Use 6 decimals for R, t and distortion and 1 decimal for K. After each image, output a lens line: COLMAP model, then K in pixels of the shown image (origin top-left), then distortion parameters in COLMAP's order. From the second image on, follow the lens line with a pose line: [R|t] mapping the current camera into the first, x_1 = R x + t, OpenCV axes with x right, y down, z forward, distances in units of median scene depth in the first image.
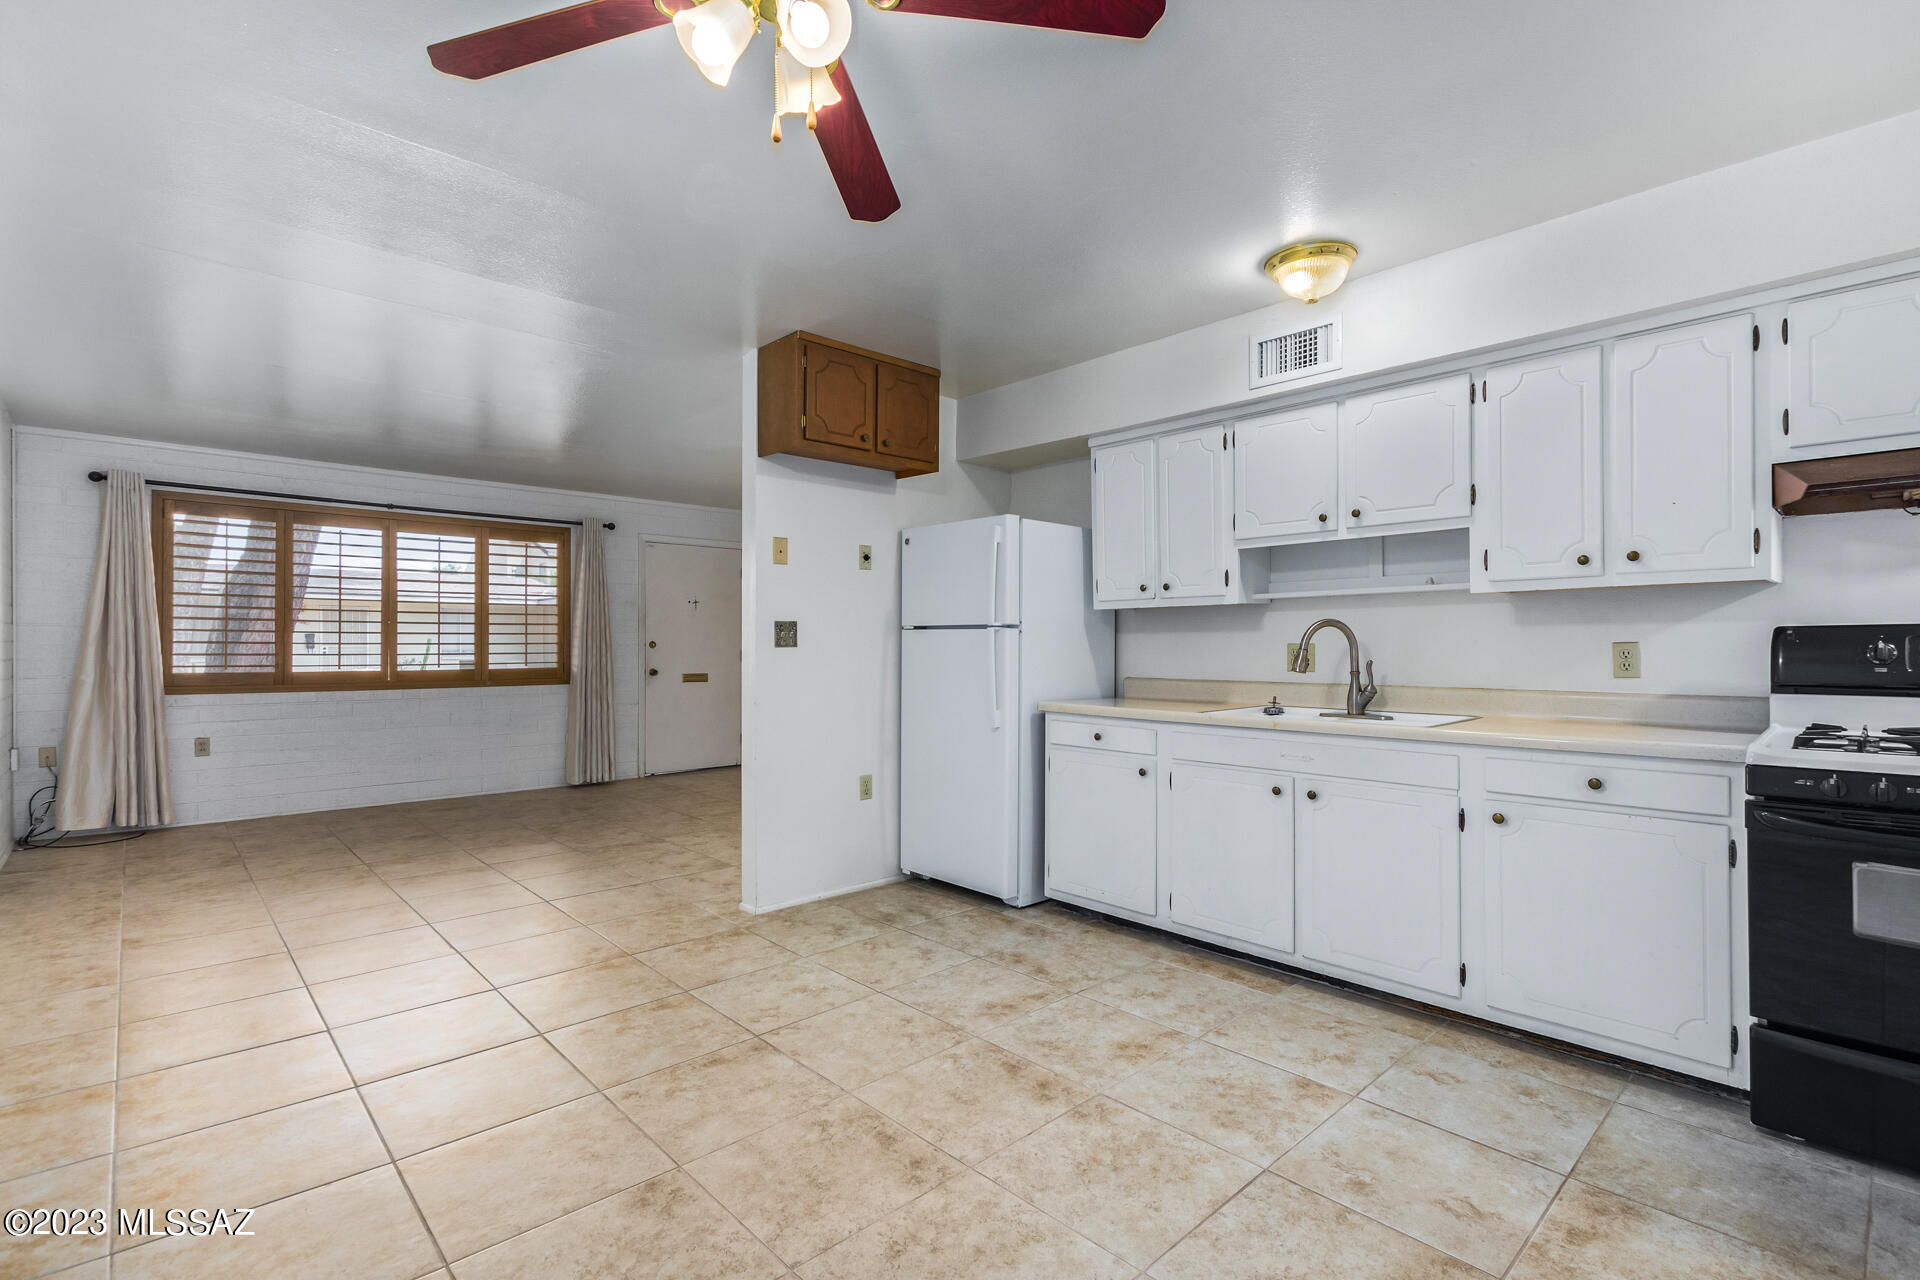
lens RADIAL K [[875.7, 0, 957.5], [0, 875.7, 641.8], [0, 0, 1]] dist [0.004097, -0.003289]
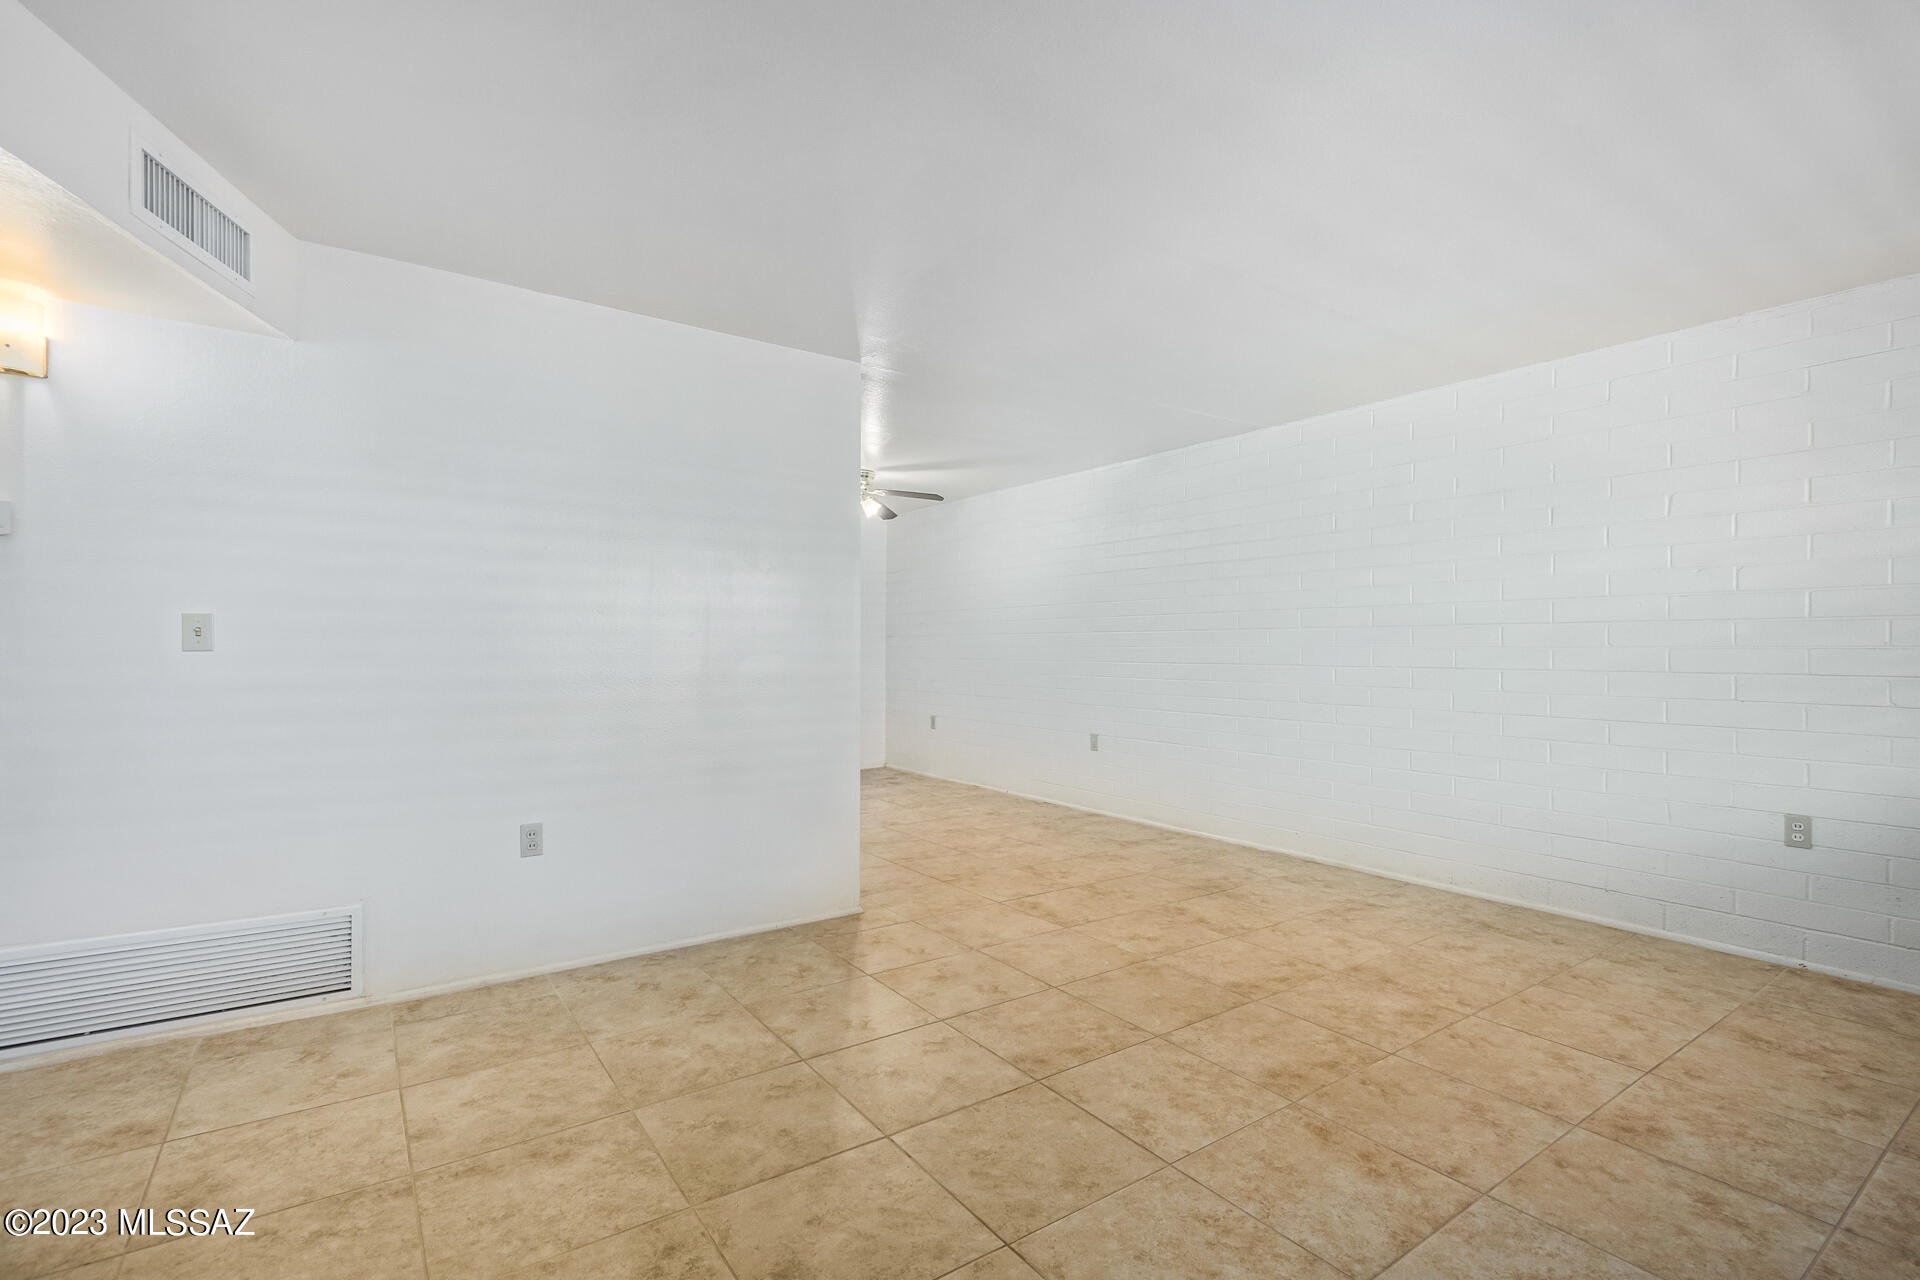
lens RADIAL K [[875.7, 0, 961.4], [0, 875.7, 652.1], [0, 0, 1]] dist [0.004097, -0.003289]
pose [[-0.989904, -0.001512, 0.141729, -0.365694], [-0.001578, 0.999999, -0.000352, 0.003717], [-0.141728, -0.000572, -0.989905, 1.439830]]
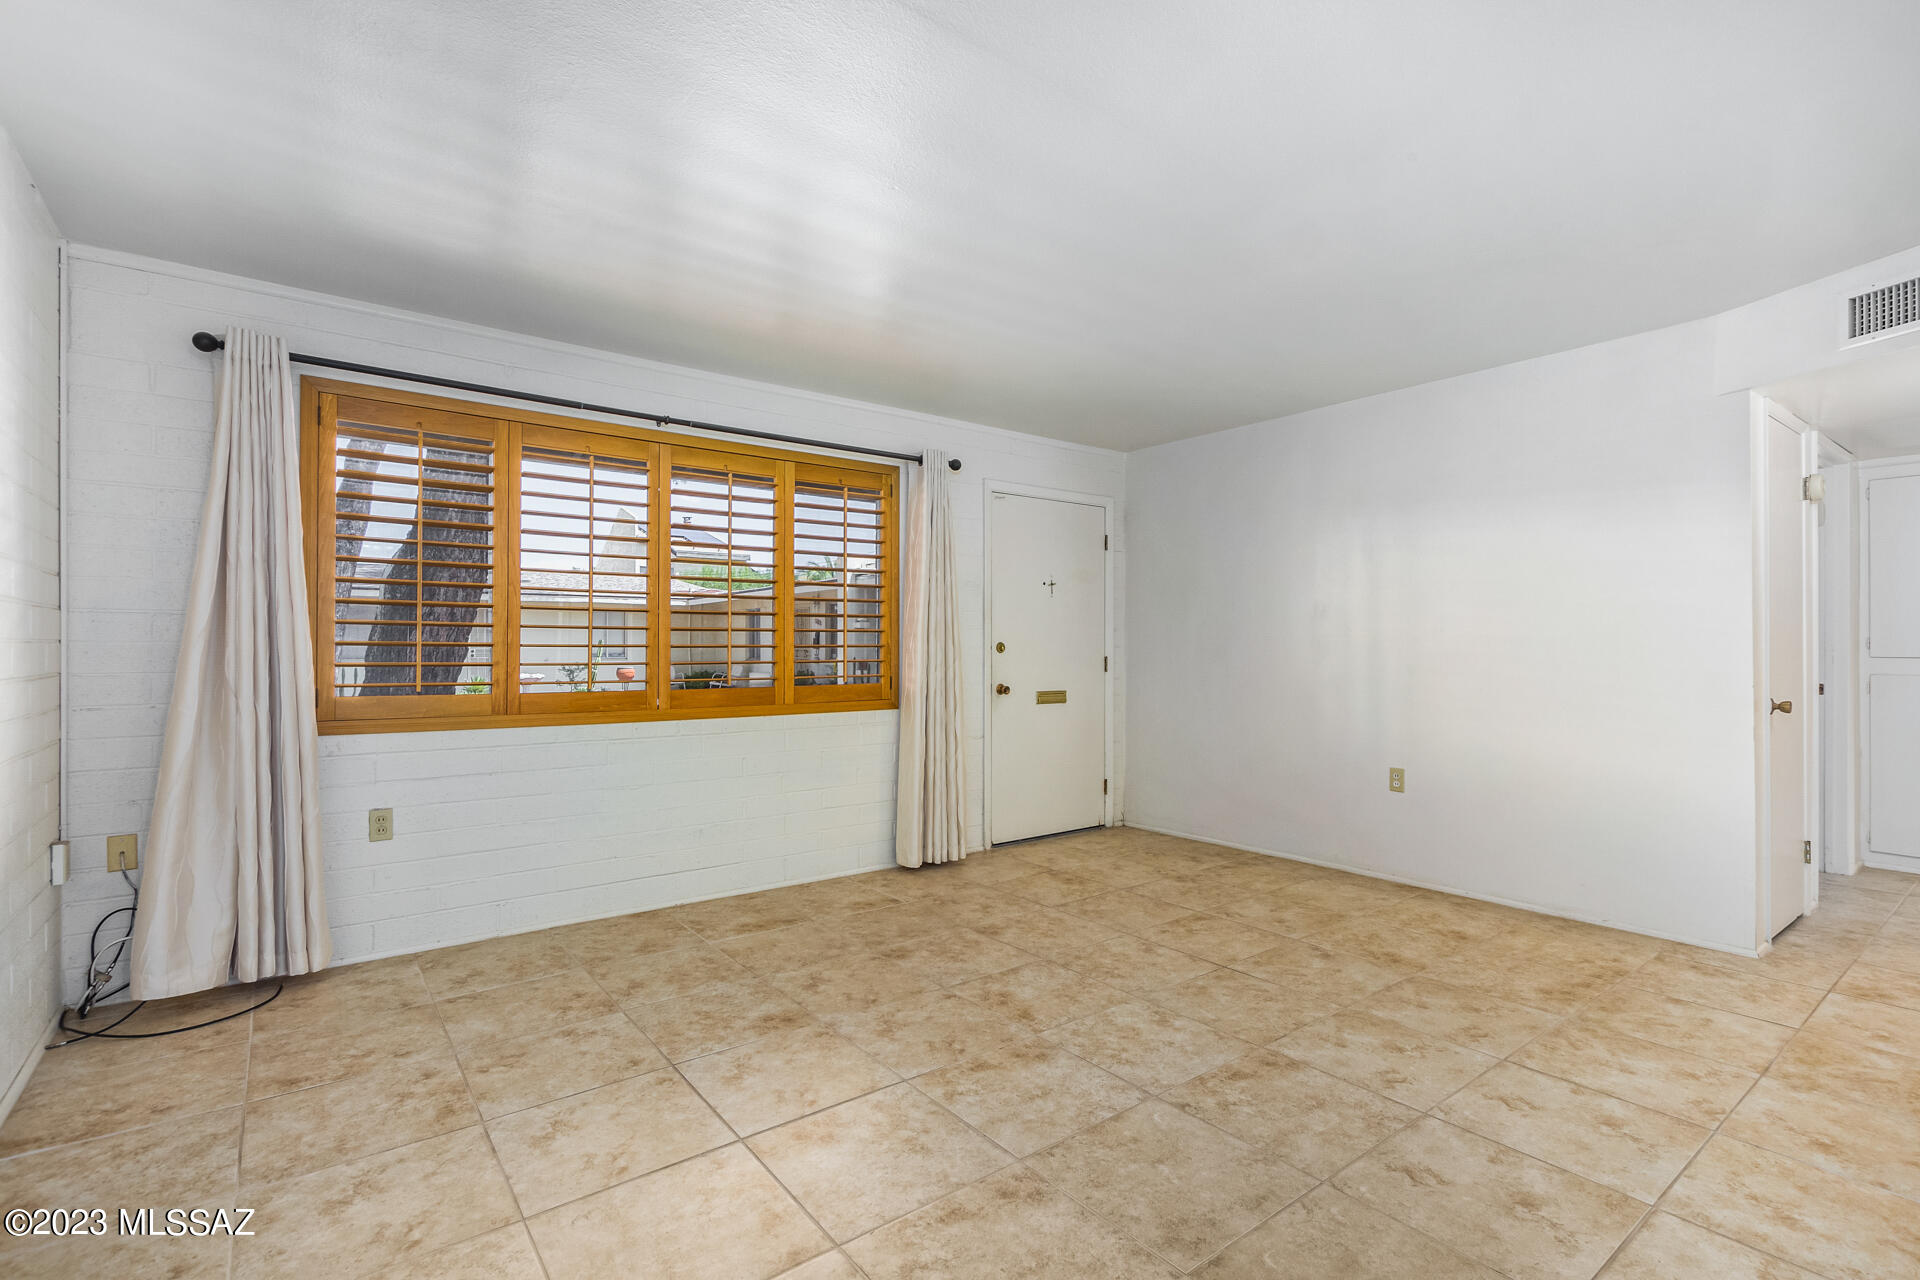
lens RADIAL K [[875.7, 0, 968.4], [0, 875.7, 643.4], [0, 0, 1]] dist [0.004097, -0.003289]
pose [[0.995856, 0.001188, -0.090934, -0.458098], [-0.001176, 0.999999, 0.000178, -0.000012], [0.090935, -0.000070, 0.995857, 0.497845]]
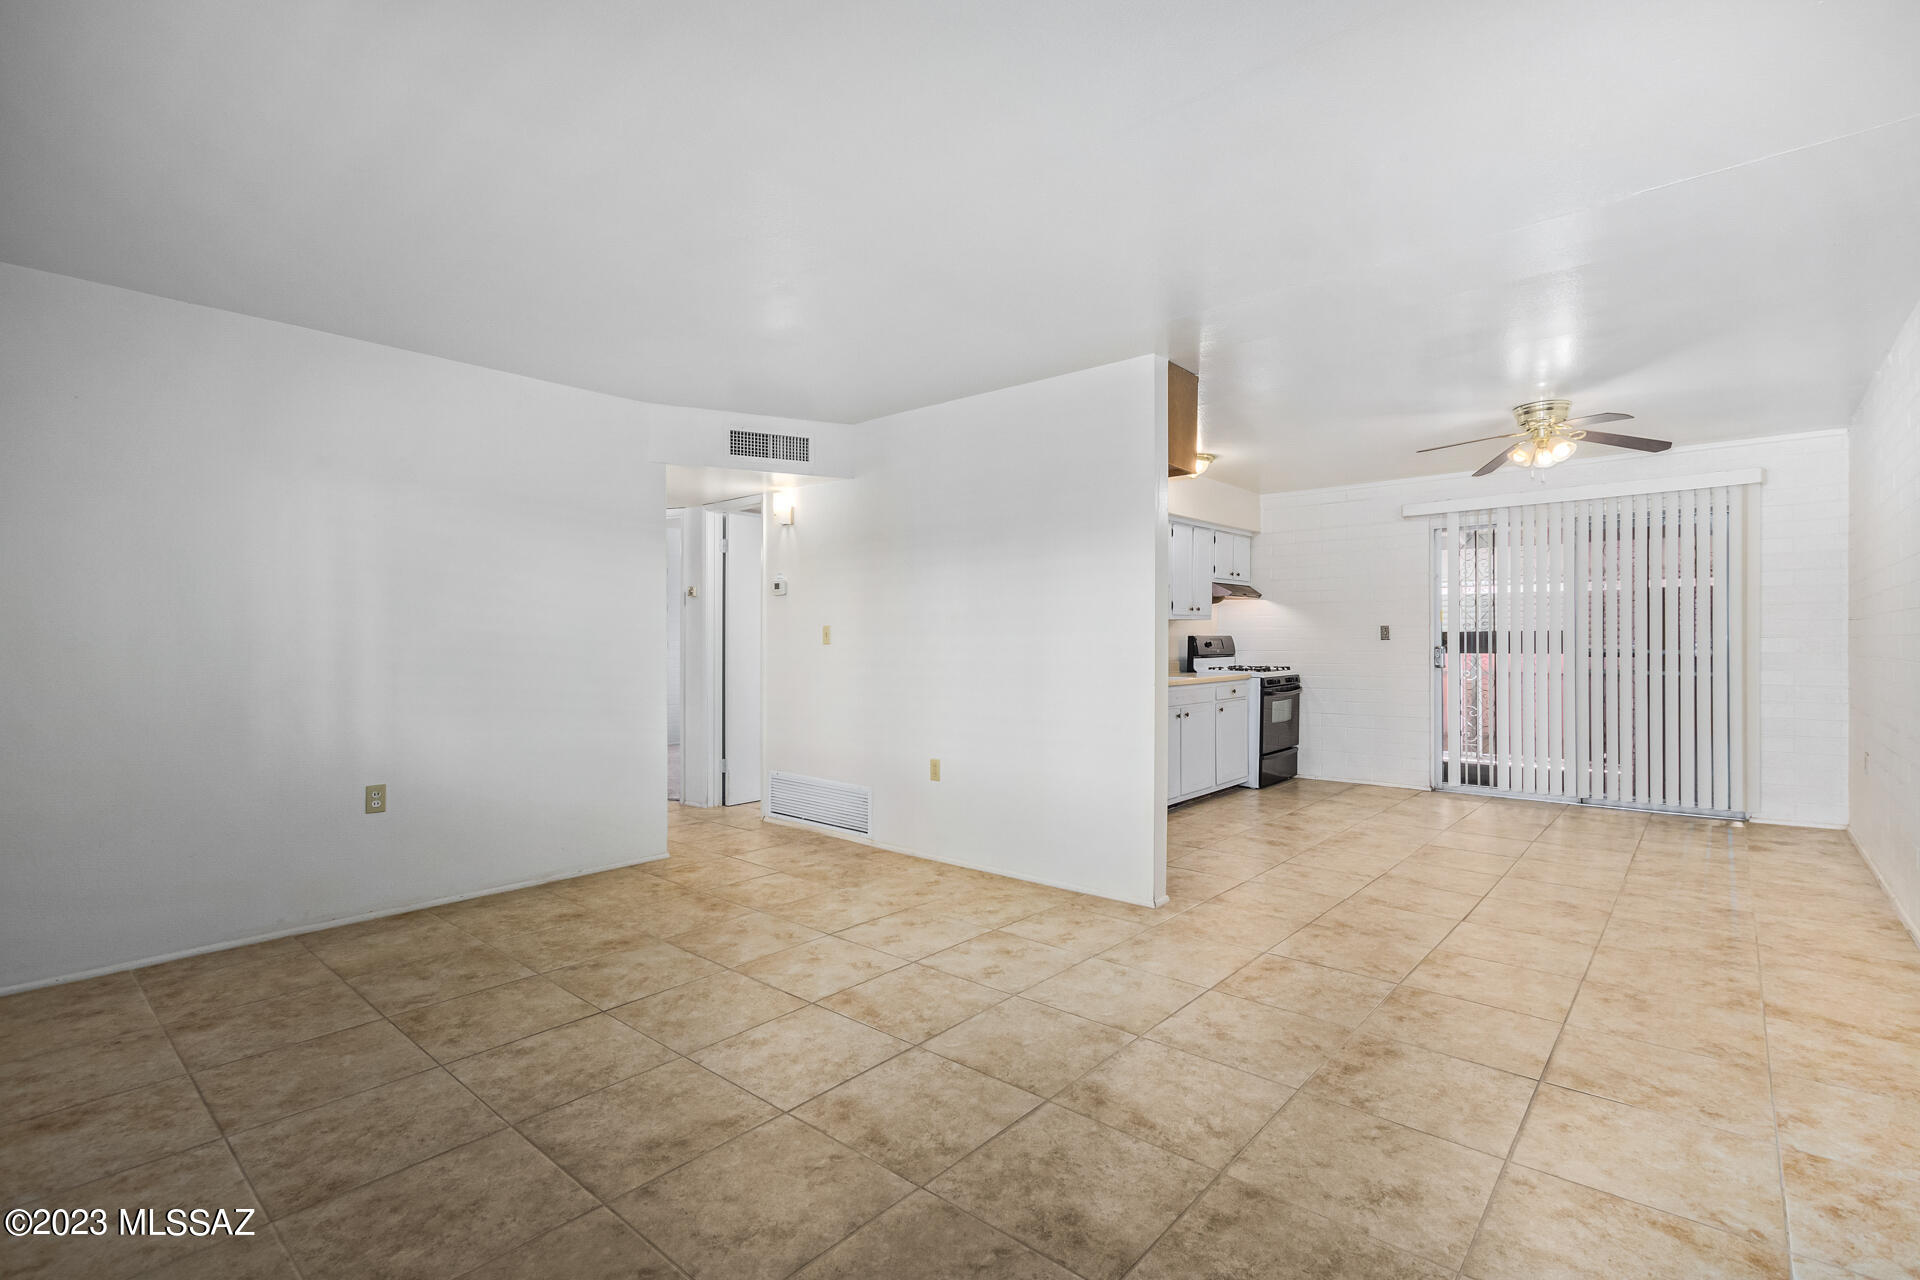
lens RADIAL K [[875.7, 0, 970.8], [0, 875.7, 629.1], [0, 0, 1]] dist [0.004097, -0.003289]
pose [[-0.106632, 0.016375, 0.994164, -0.884408], [0.000343, 0.999865, -0.016432, 0.003348], [-0.994299, -0.001412, -0.106623, 0.953933]]
